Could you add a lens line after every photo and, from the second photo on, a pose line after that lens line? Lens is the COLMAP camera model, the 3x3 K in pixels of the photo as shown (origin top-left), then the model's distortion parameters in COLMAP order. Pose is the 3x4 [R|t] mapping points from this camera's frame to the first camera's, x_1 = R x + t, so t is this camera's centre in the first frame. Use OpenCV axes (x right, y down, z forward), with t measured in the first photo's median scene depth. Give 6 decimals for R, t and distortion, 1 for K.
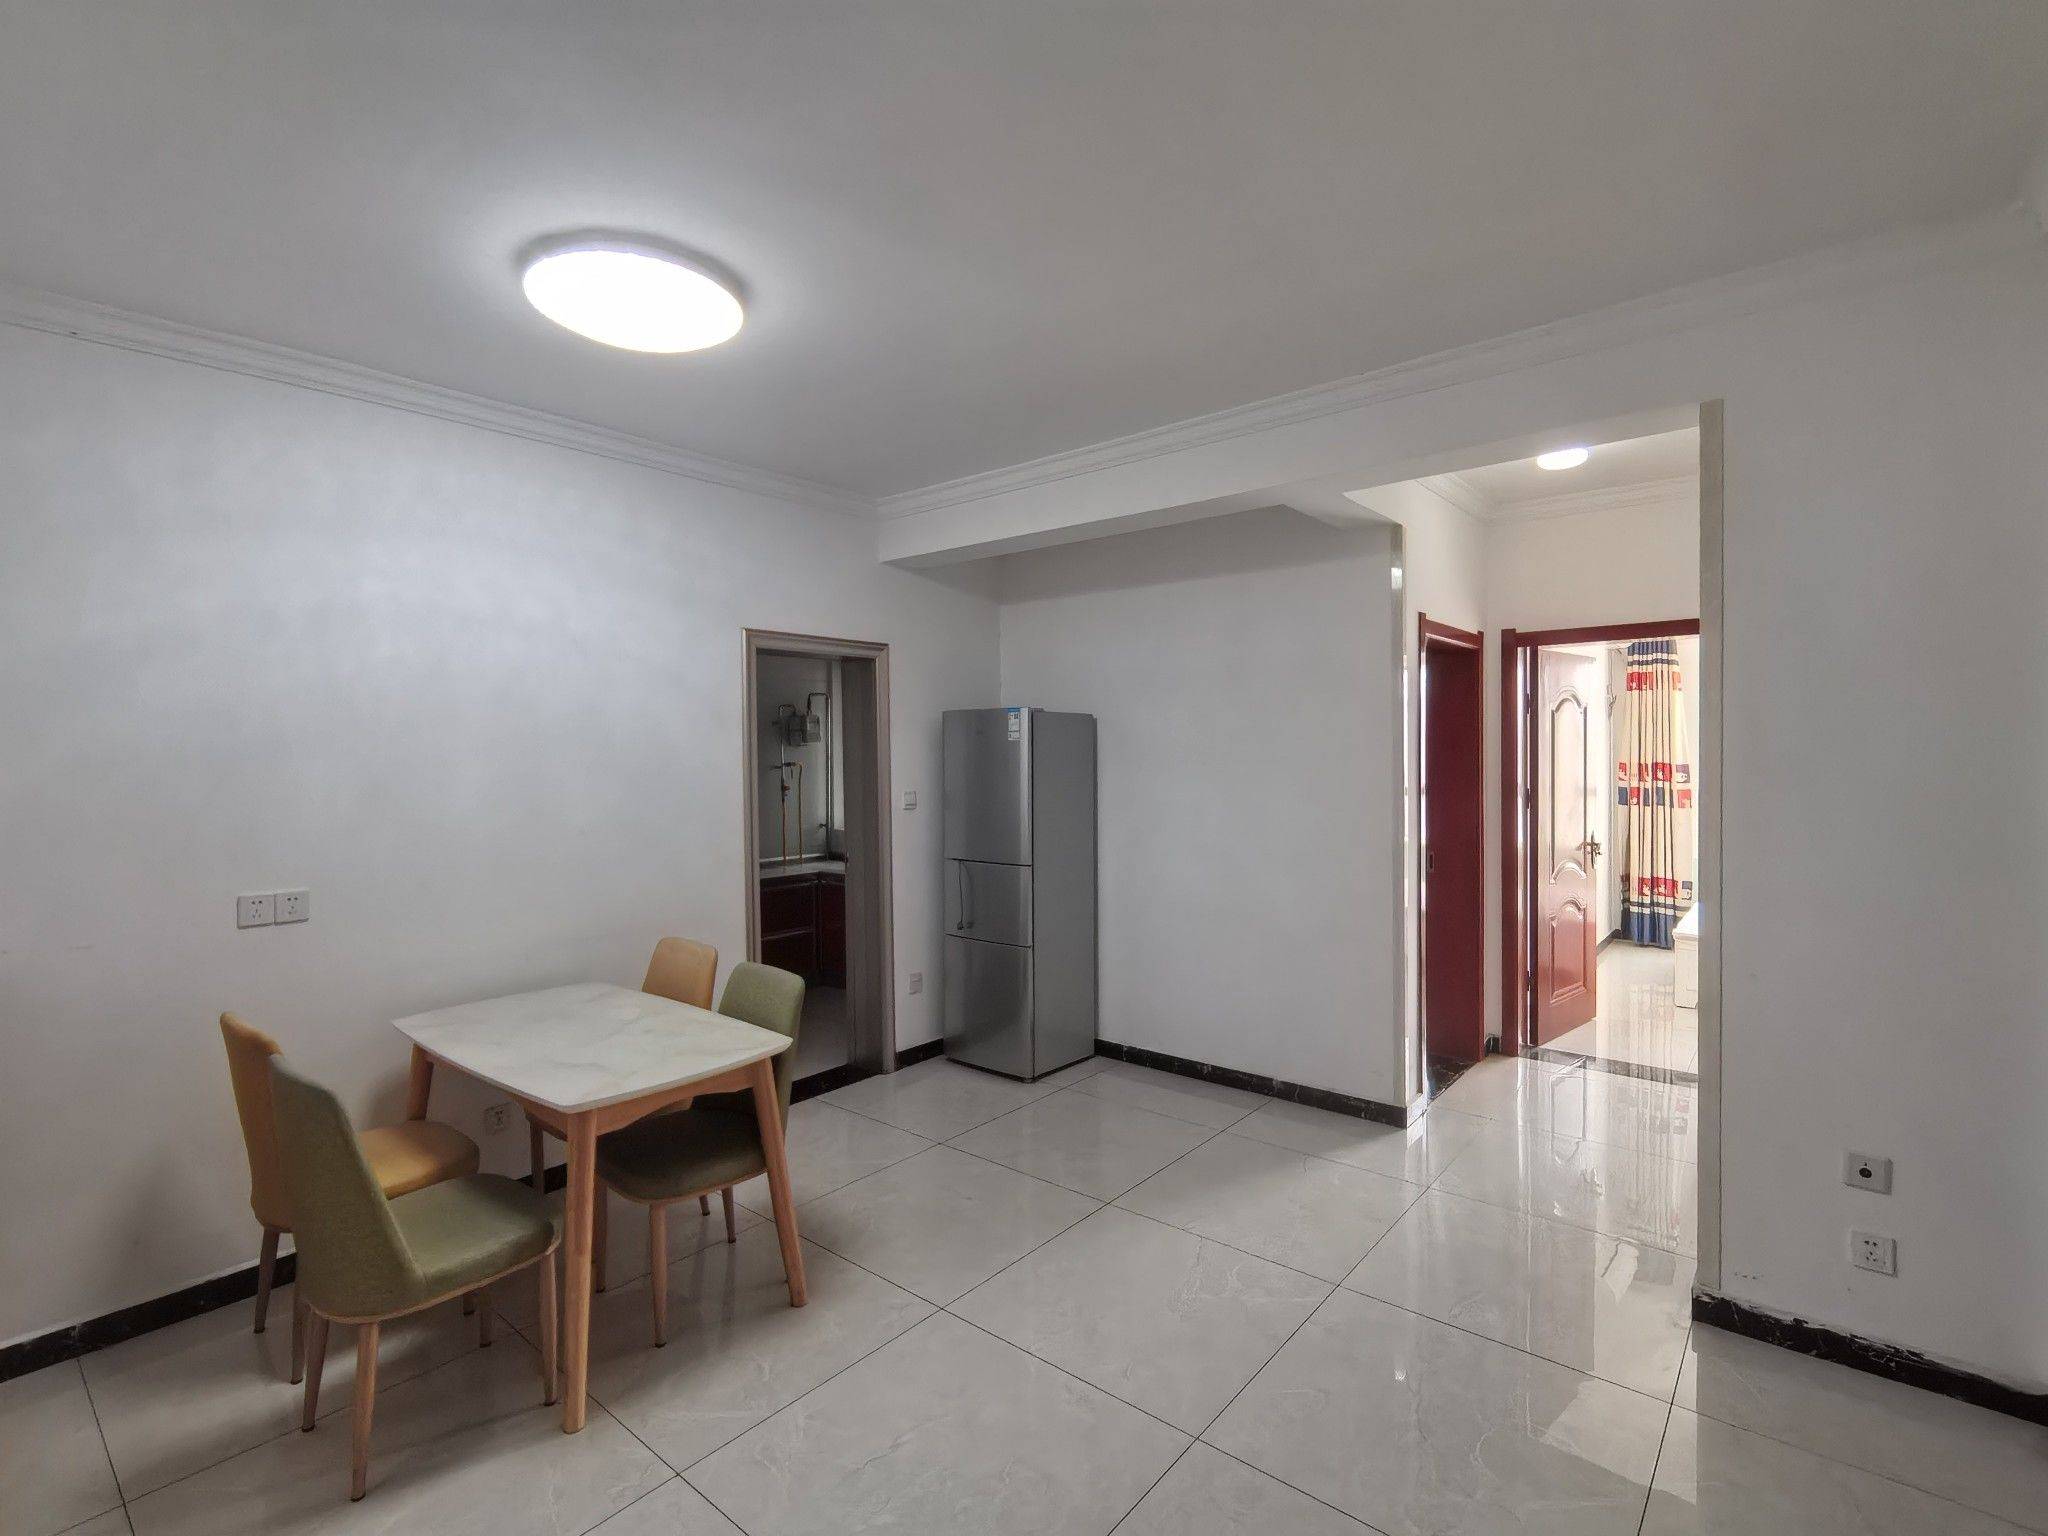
lens RADIAL K [[967.5, 0, 1010.4], [0, 967.5, 769.8], [0, 0, 1]] dist [-0.014046, 0.000231]
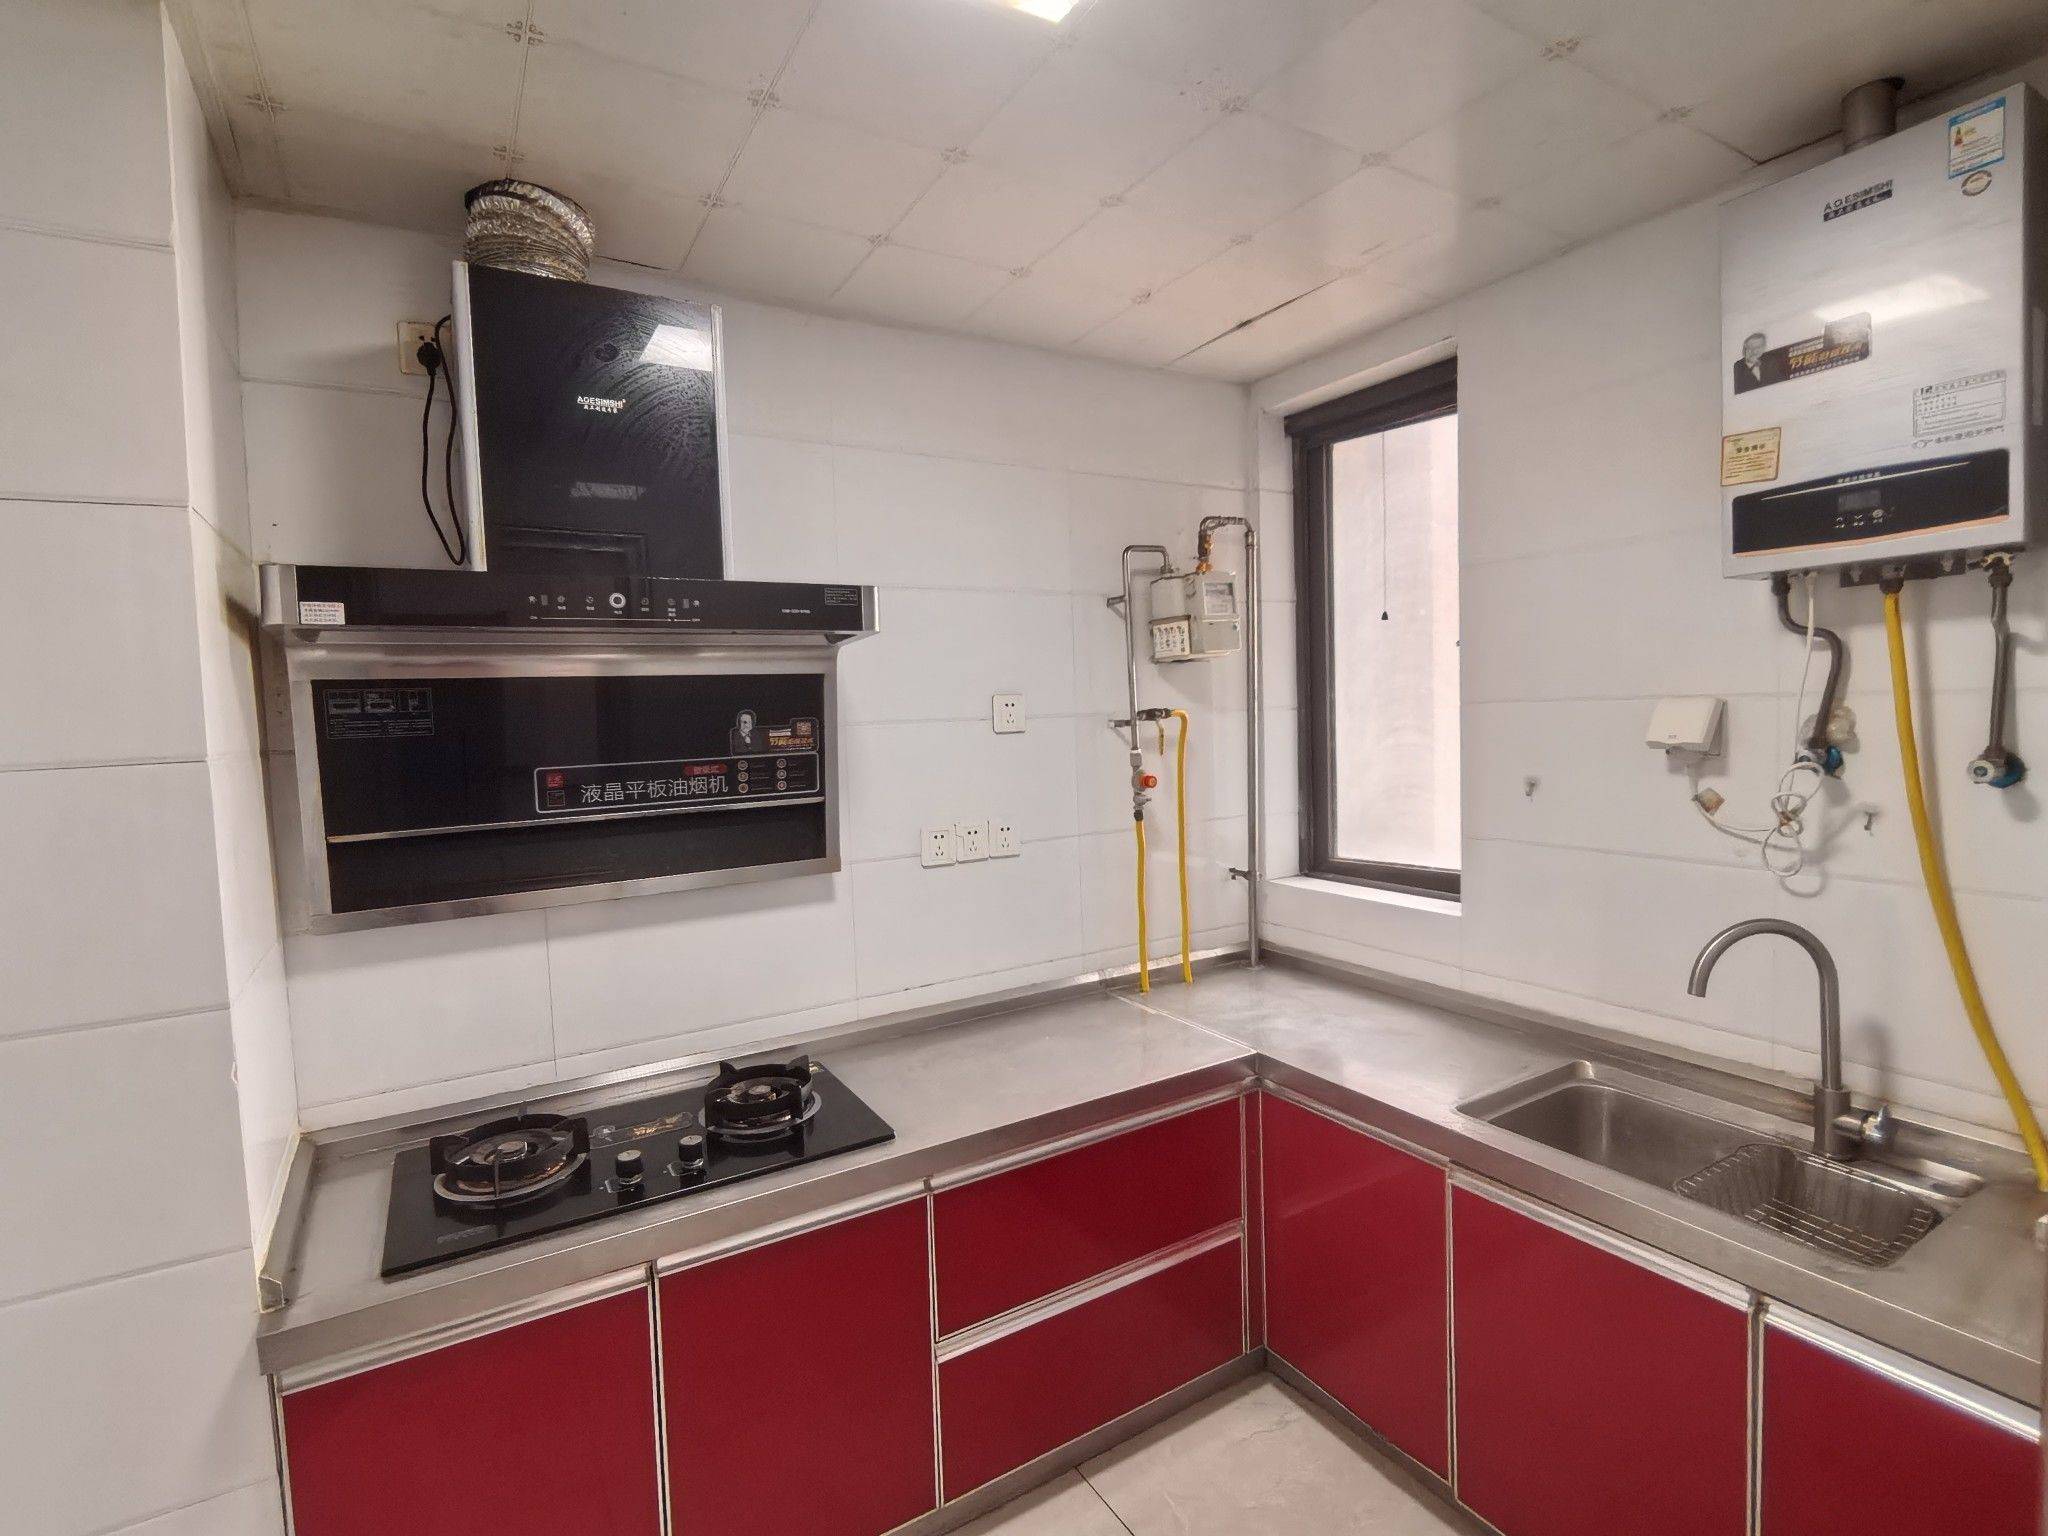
lens RADIAL K [[967.5, 0, 1010.4], [0, 967.5, 769.8], [0, 0, 1]] dist [-0.014046, 0.000231]
pose [[0.943103, -0.003787, -0.332479, -0.277384], [0.021227, 0.998581, 0.048838, -0.006149], [0.331822, -0.053117, 0.941845, 1.118035]]
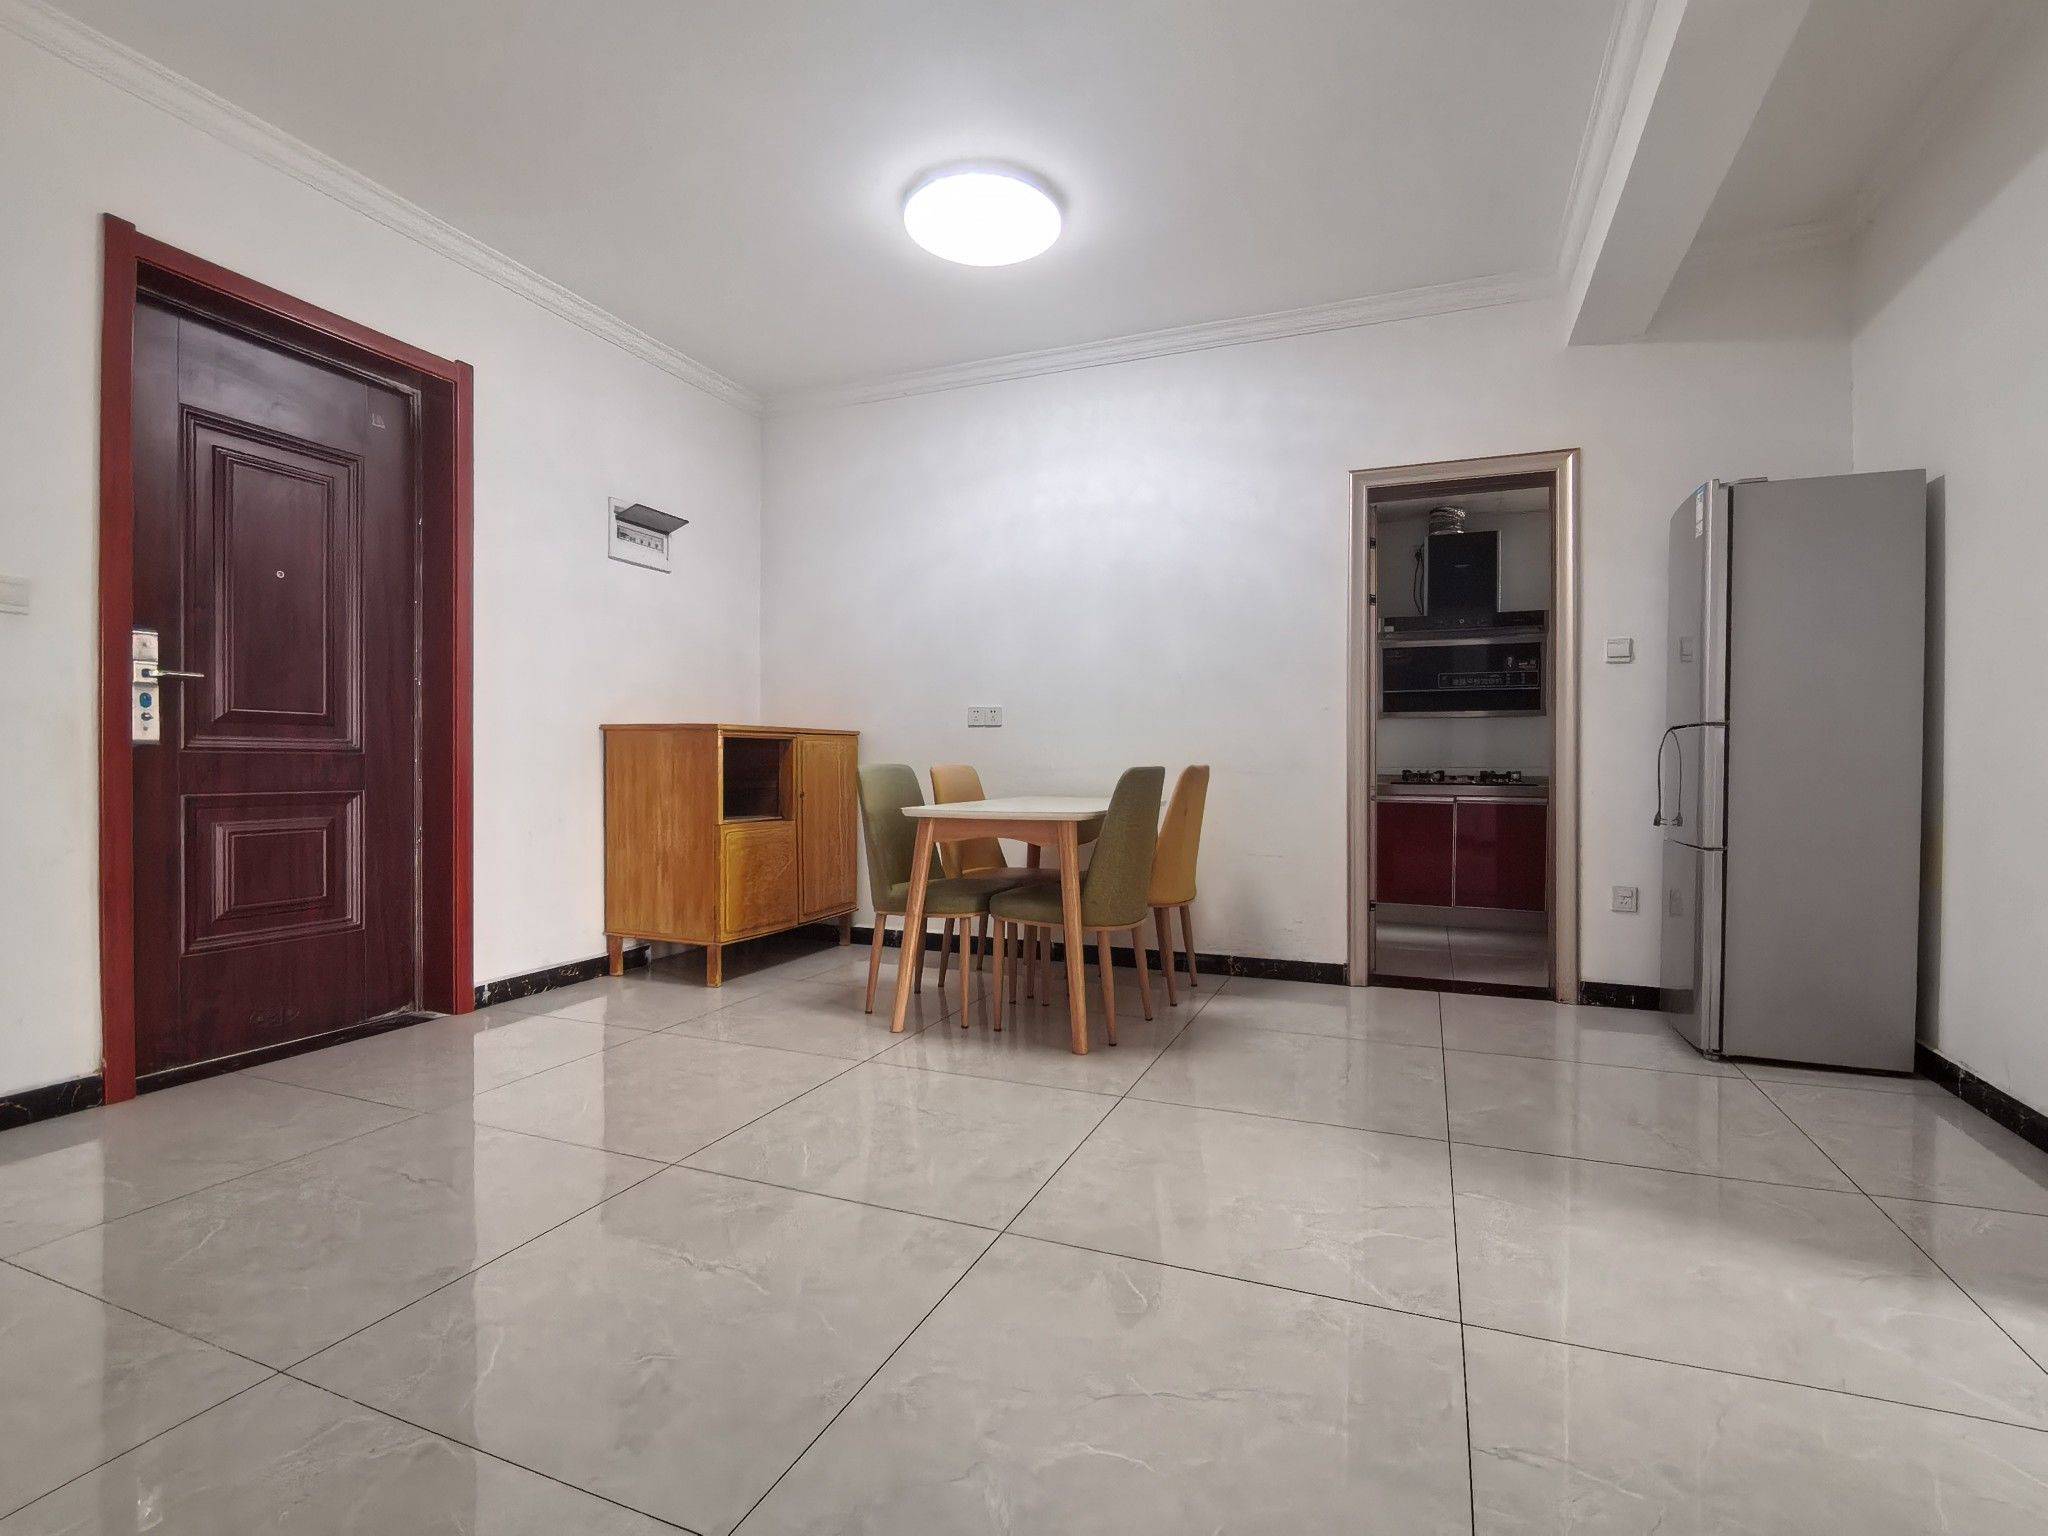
lens RADIAL K [[967.5, 0, 1010.4], [0, 967.5, 769.8], [0, 0, 1]] dist [-0.014046, 0.000231]
pose [[0.304141, 0.018264, -0.952452, 0.563927], [-0.026896, 0.999582, 0.010580, 0.156721], [0.952247, 0.022399, 0.304505, 0.404487]]
